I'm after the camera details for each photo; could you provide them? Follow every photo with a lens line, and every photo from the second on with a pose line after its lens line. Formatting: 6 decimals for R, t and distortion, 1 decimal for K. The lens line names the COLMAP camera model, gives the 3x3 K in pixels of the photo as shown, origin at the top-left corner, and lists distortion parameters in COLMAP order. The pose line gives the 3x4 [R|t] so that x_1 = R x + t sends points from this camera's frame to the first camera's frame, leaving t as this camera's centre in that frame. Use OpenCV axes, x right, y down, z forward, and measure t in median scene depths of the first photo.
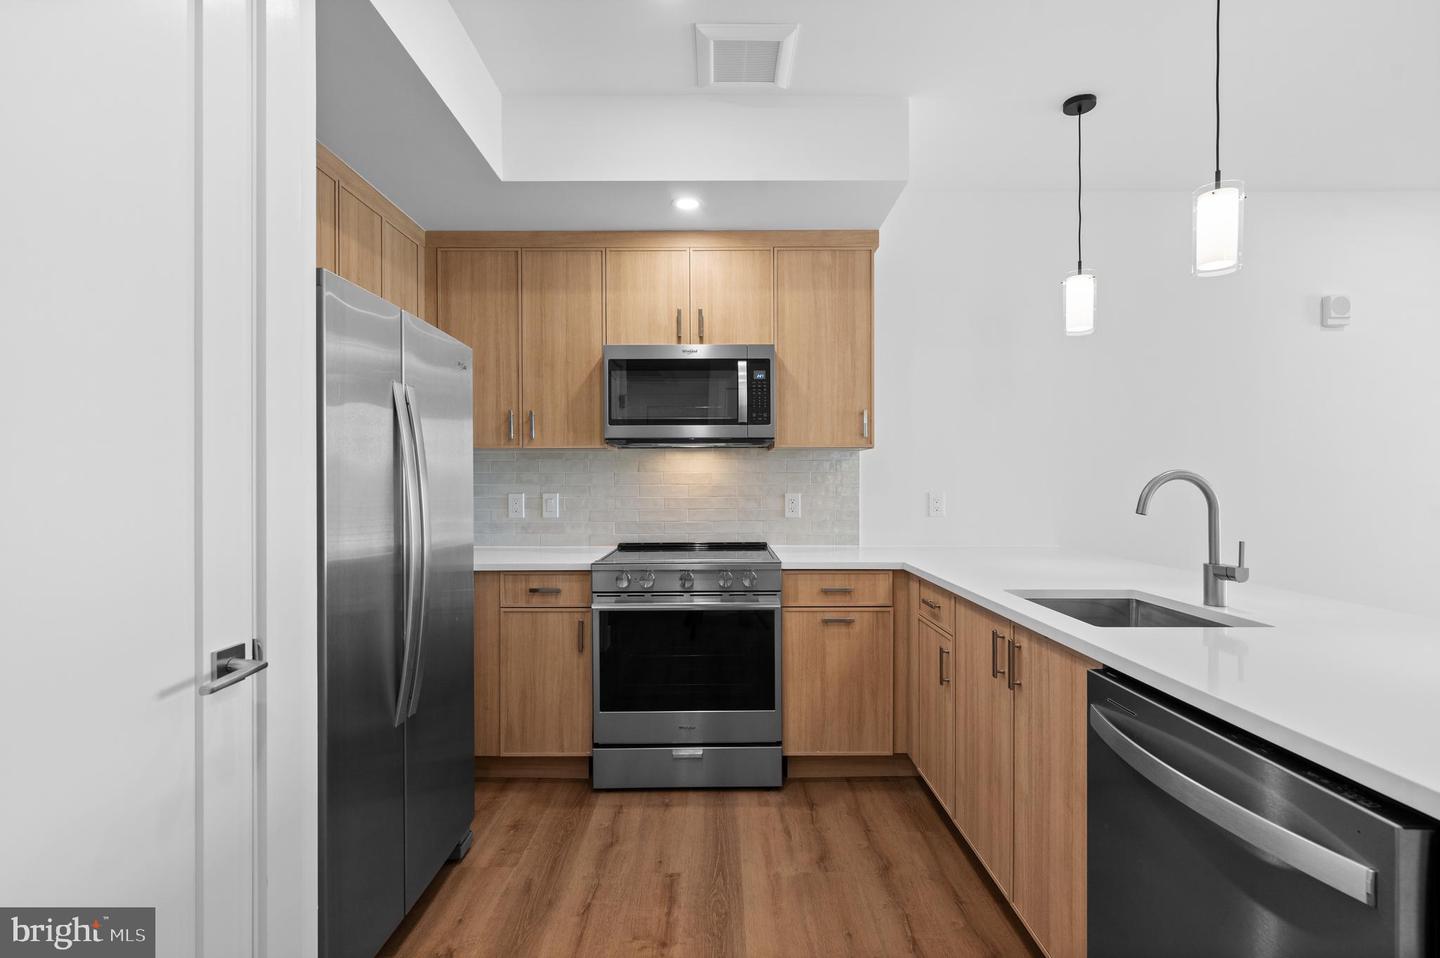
lens RADIAL K [[639.3, 0, 720.9], [0, 639.3, 482.9], [0, 0, 1]] dist [-0.011463, 0.000929]
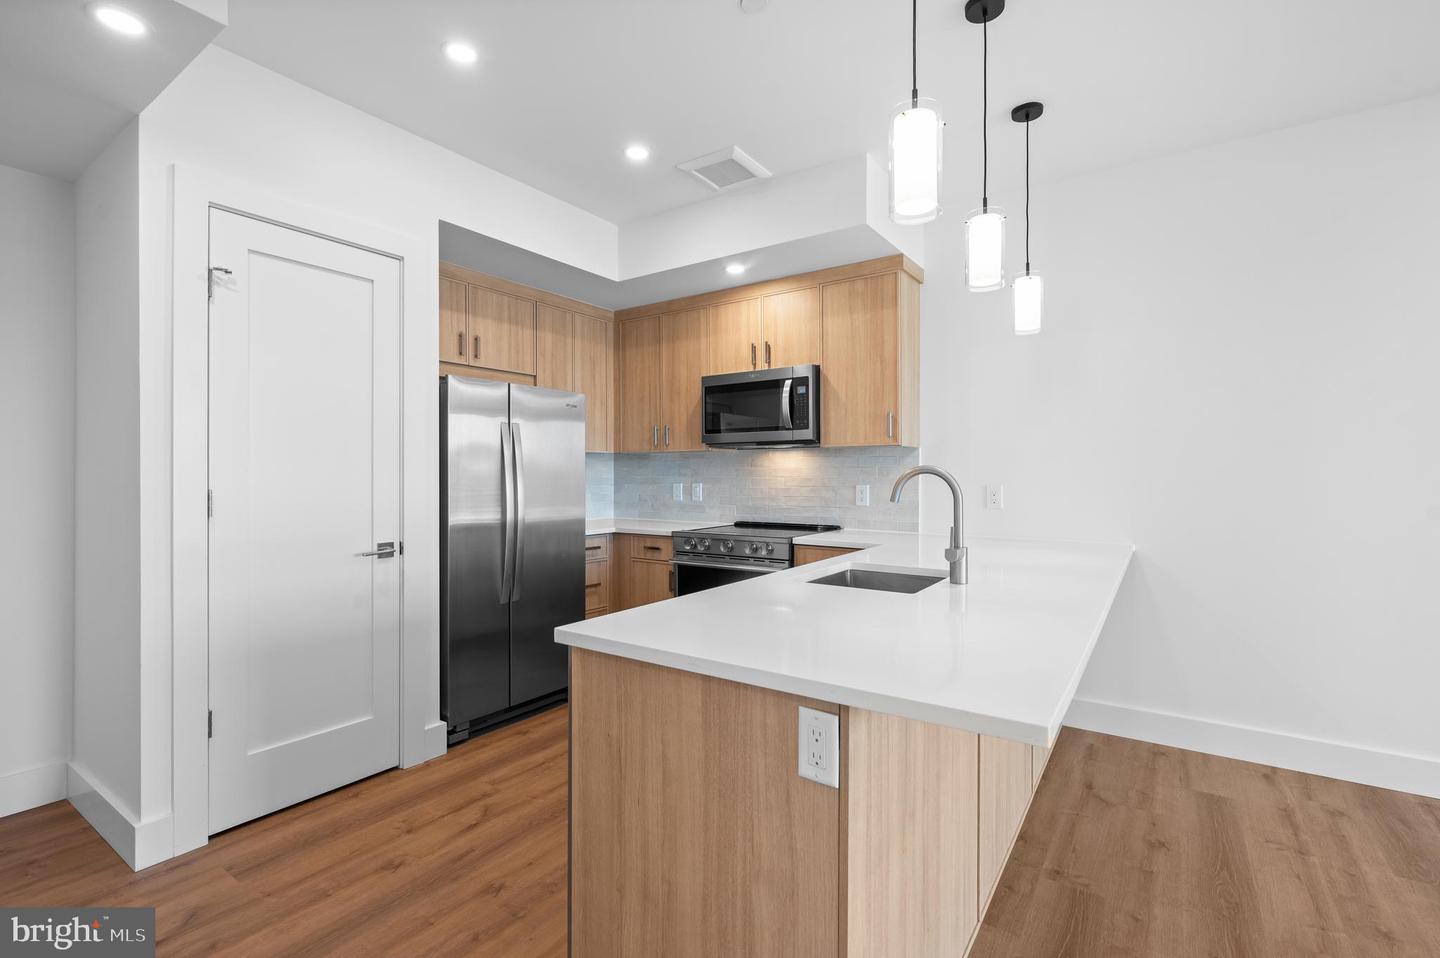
lens RADIAL K [[639.3, 0, 731.1], [0, 639.3, 472.5], [0, 0, 1]] dist [-0.011463, 0.000929]
pose [[0.824886, -0.000463, -0.565298, 0.636068], [-0.001472, 0.999995, -0.002968, -0.002894], [0.565297, 0.003280, 0.824881, -0.107361]]
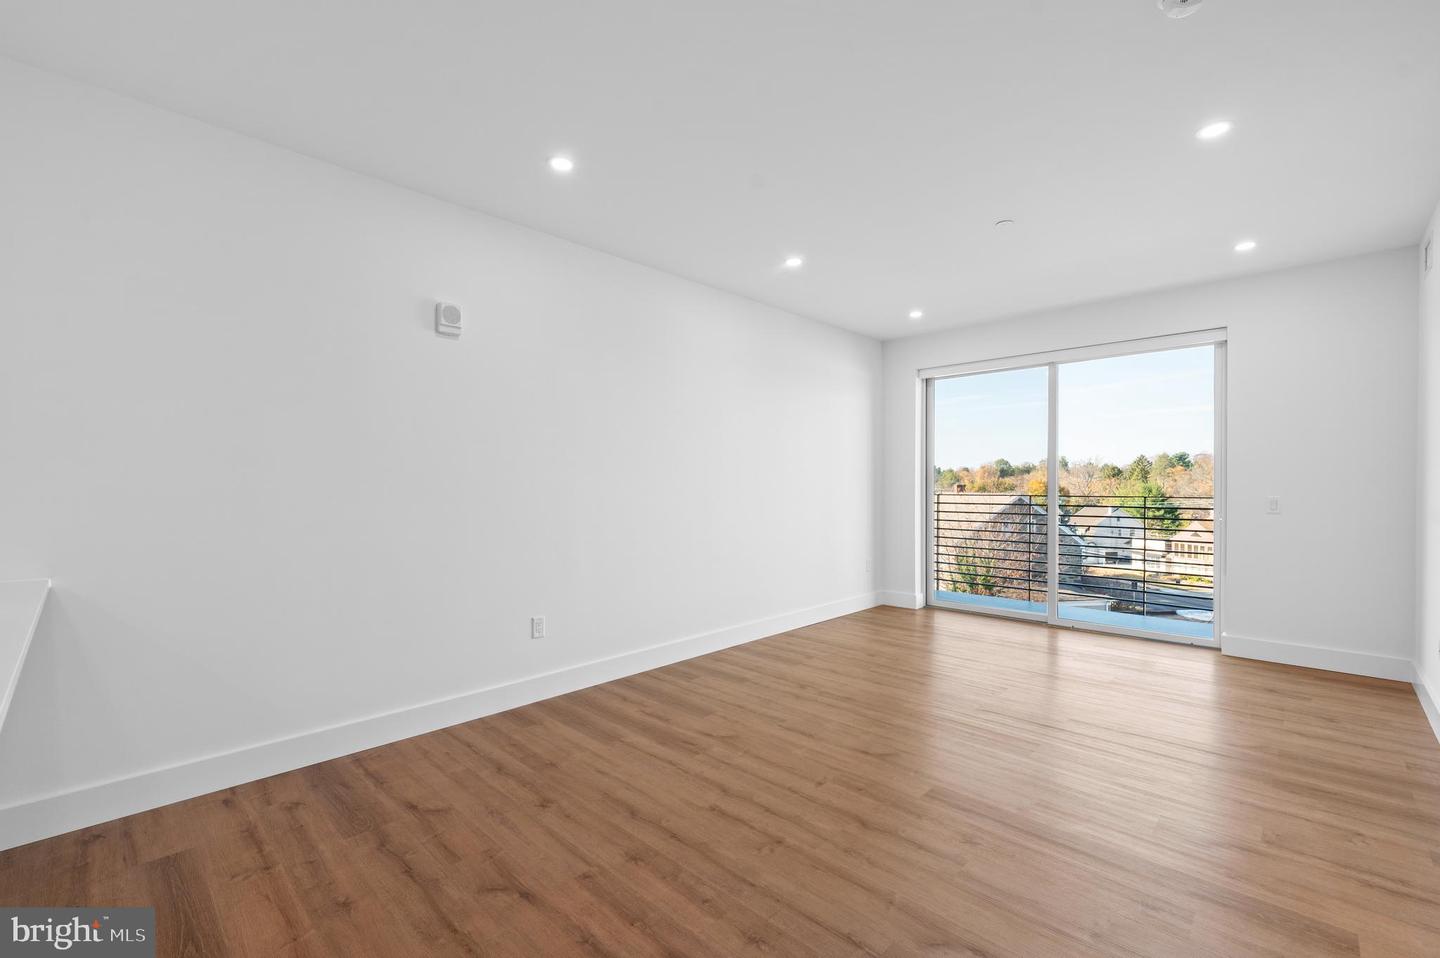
lens RADIAL K [[604.7, 0, 709.2], [0, 604.7, 480.9], [0, 0, 1]] dist [-0.002310, 0.000971]
pose [[0.696994, 0.002807, 0.717071, 0.625907], [0.002981, 0.999972, -0.006812, -0.005521], [-0.717071, 0.006886, 0.696967, -0.020621]]
